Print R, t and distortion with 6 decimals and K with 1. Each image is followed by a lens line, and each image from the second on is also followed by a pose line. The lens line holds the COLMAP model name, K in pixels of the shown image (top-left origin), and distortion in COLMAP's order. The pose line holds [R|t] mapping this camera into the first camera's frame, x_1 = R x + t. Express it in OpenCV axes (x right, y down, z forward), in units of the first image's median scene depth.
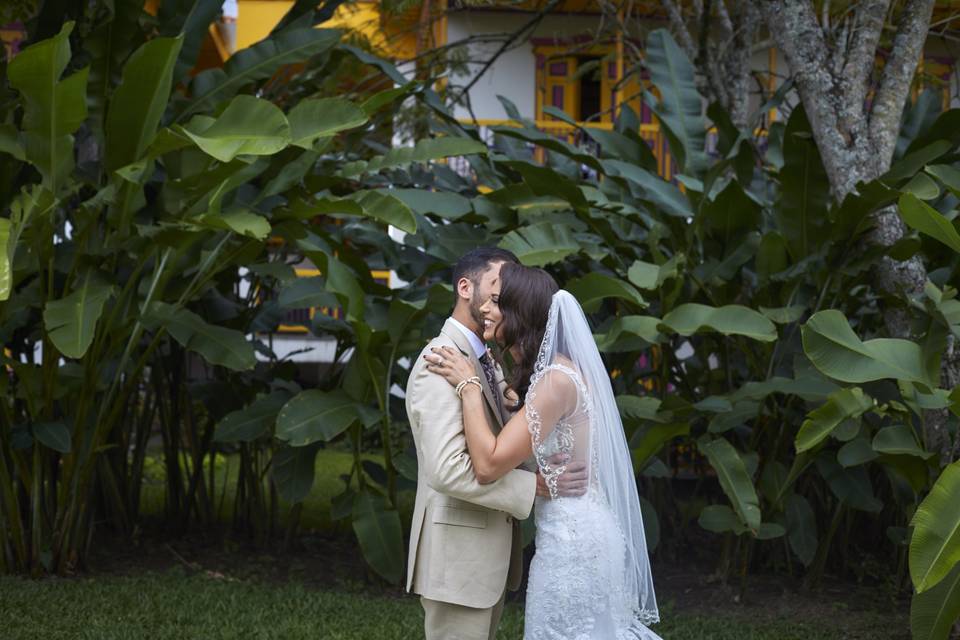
lens RADIAL K [[1468.1, 0, 480.4], [0, 1468.1, 323.9], [0, 0, 1]] dist [-0.095219, 0.000000]
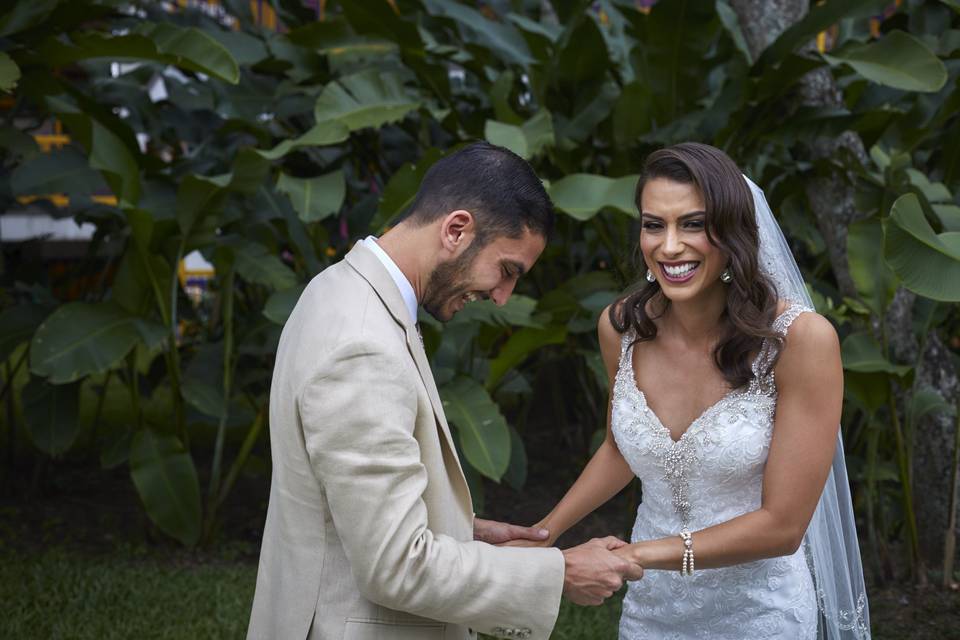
lens RADIAL K [[1468.1, 0, 487.5], [0, 1468.1, 312.5], [0, 0, 1]] dist [-0.095219, 0.000000]
pose [[0.979753, -0.034590, 0.197201, -0.054192], [0.016985, 0.995772, 0.090280, -0.011994], [-0.199490, -0.085102, 0.976197, 0.242850]]
